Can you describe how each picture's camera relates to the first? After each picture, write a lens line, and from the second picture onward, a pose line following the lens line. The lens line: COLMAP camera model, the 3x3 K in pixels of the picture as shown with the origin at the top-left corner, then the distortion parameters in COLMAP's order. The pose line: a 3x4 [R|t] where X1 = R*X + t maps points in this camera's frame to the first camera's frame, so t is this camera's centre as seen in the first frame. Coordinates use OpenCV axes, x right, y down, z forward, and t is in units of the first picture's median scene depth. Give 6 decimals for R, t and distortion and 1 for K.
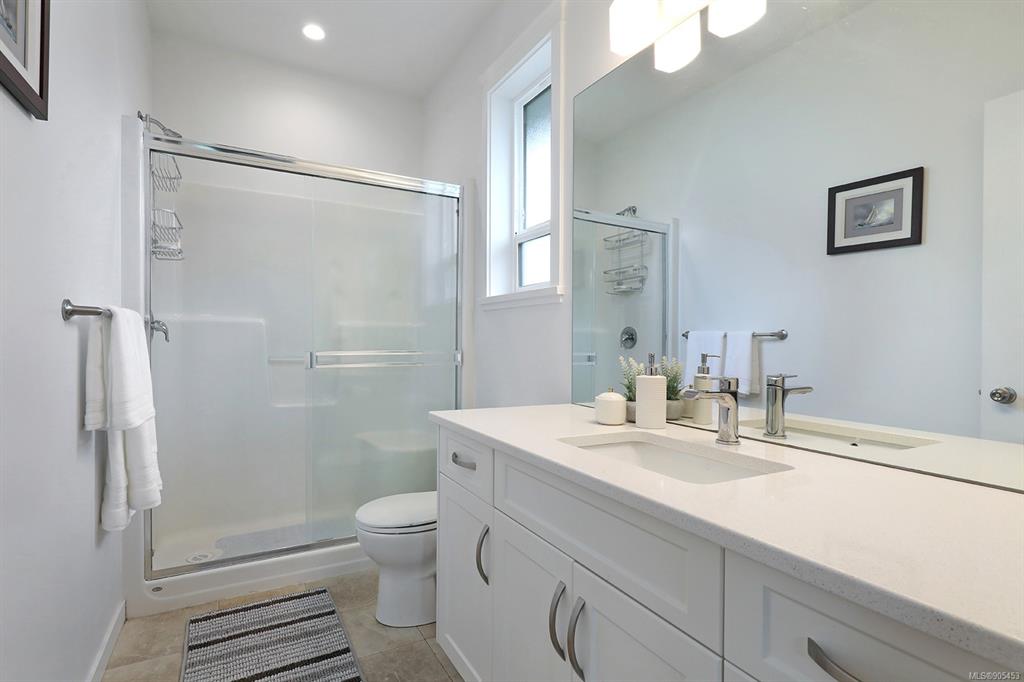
lens RADIAL K [[511.6, 0, 511.9], [0, 511.6, 344.3], [0, 0, 1]] dist [0.001543, 0.000227]
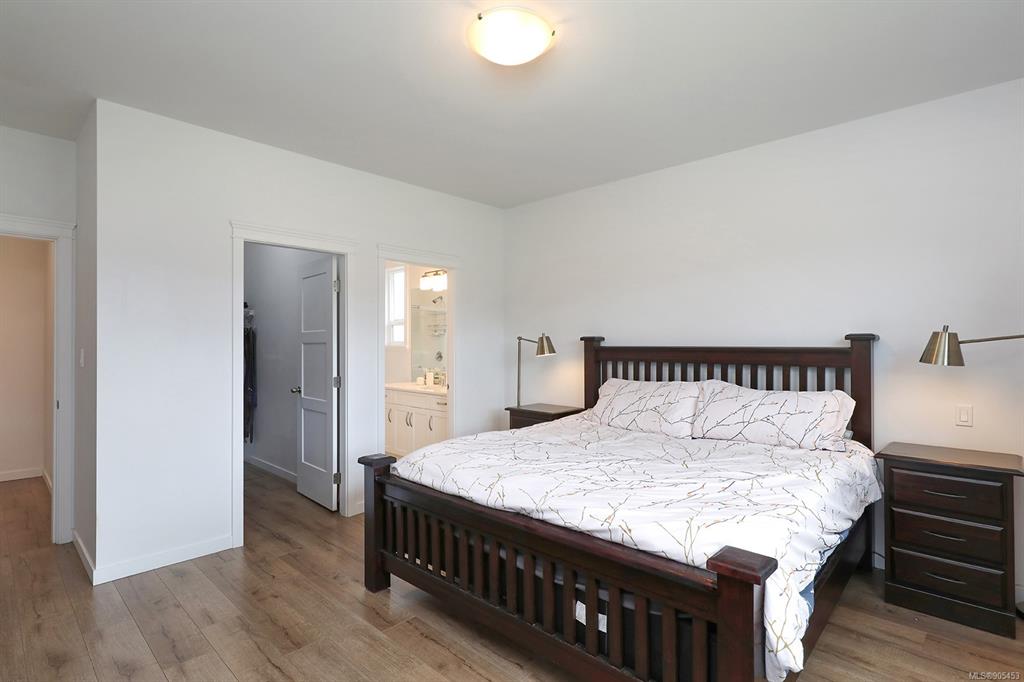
lens RADIAL K [[511.6, 0, 511.8], [0, 511.6, 343.5], [0, 0, 1]] dist [0.001543, 0.000227]
pose [[0.956970, -0.002755, 0.290174, -0.171208], [0.003478, 0.999992, -0.001976, -0.096754], [-0.290166, 0.002900, 0.956972, -1.837934]]
